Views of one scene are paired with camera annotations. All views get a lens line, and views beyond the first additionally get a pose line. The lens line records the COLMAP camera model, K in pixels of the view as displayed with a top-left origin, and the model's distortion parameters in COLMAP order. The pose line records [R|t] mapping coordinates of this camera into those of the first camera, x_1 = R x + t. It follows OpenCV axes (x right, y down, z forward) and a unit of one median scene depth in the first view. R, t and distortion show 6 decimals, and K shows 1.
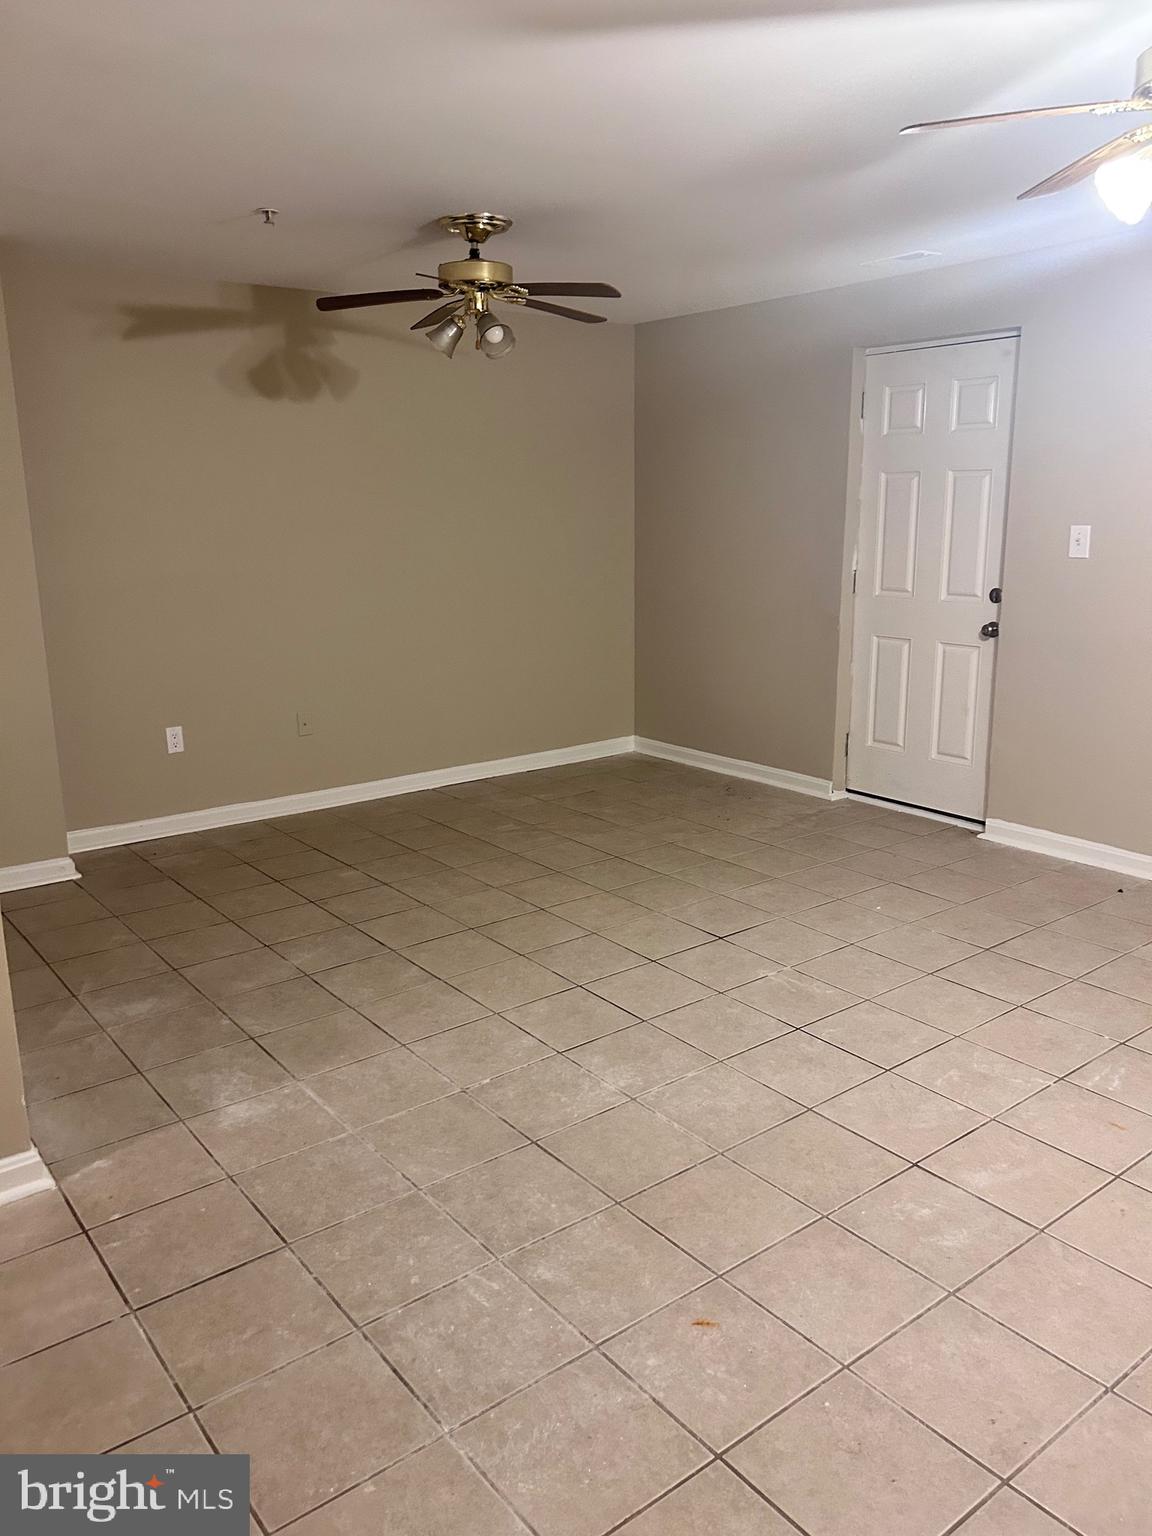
lens RADIAL K [[1159.4, 0, 576.7], [0, 1159.4, 767.4], [0, 0, 1]] dist [0.001652, -0.020091]
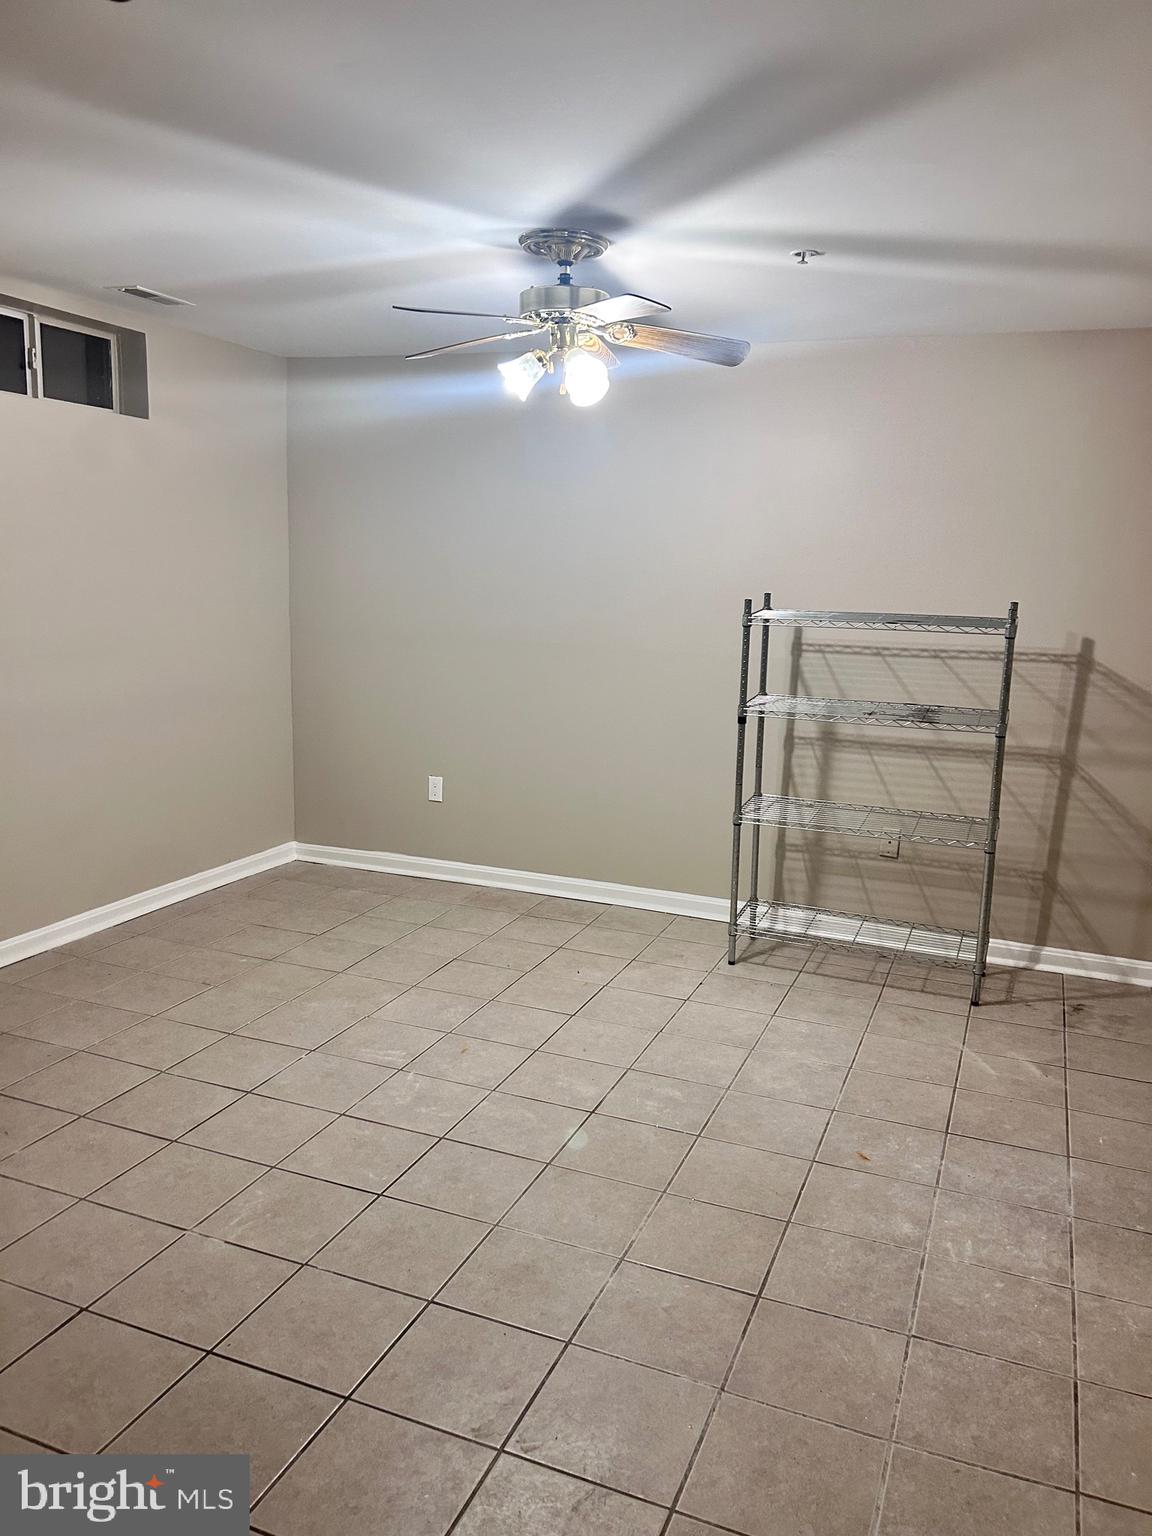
lens RADIAL K [[1159.4, 0, 575.3], [0, 1159.4, 767.4], [0, 0, 1]] dist [0.001652, -0.020091]
pose [[-0.501678, -0.157521, 0.850592, -0.757061], [0.176274, 0.944035, 0.278792, -0.384634], [-0.846904, 0.289801, -0.445836, 1.600980]]
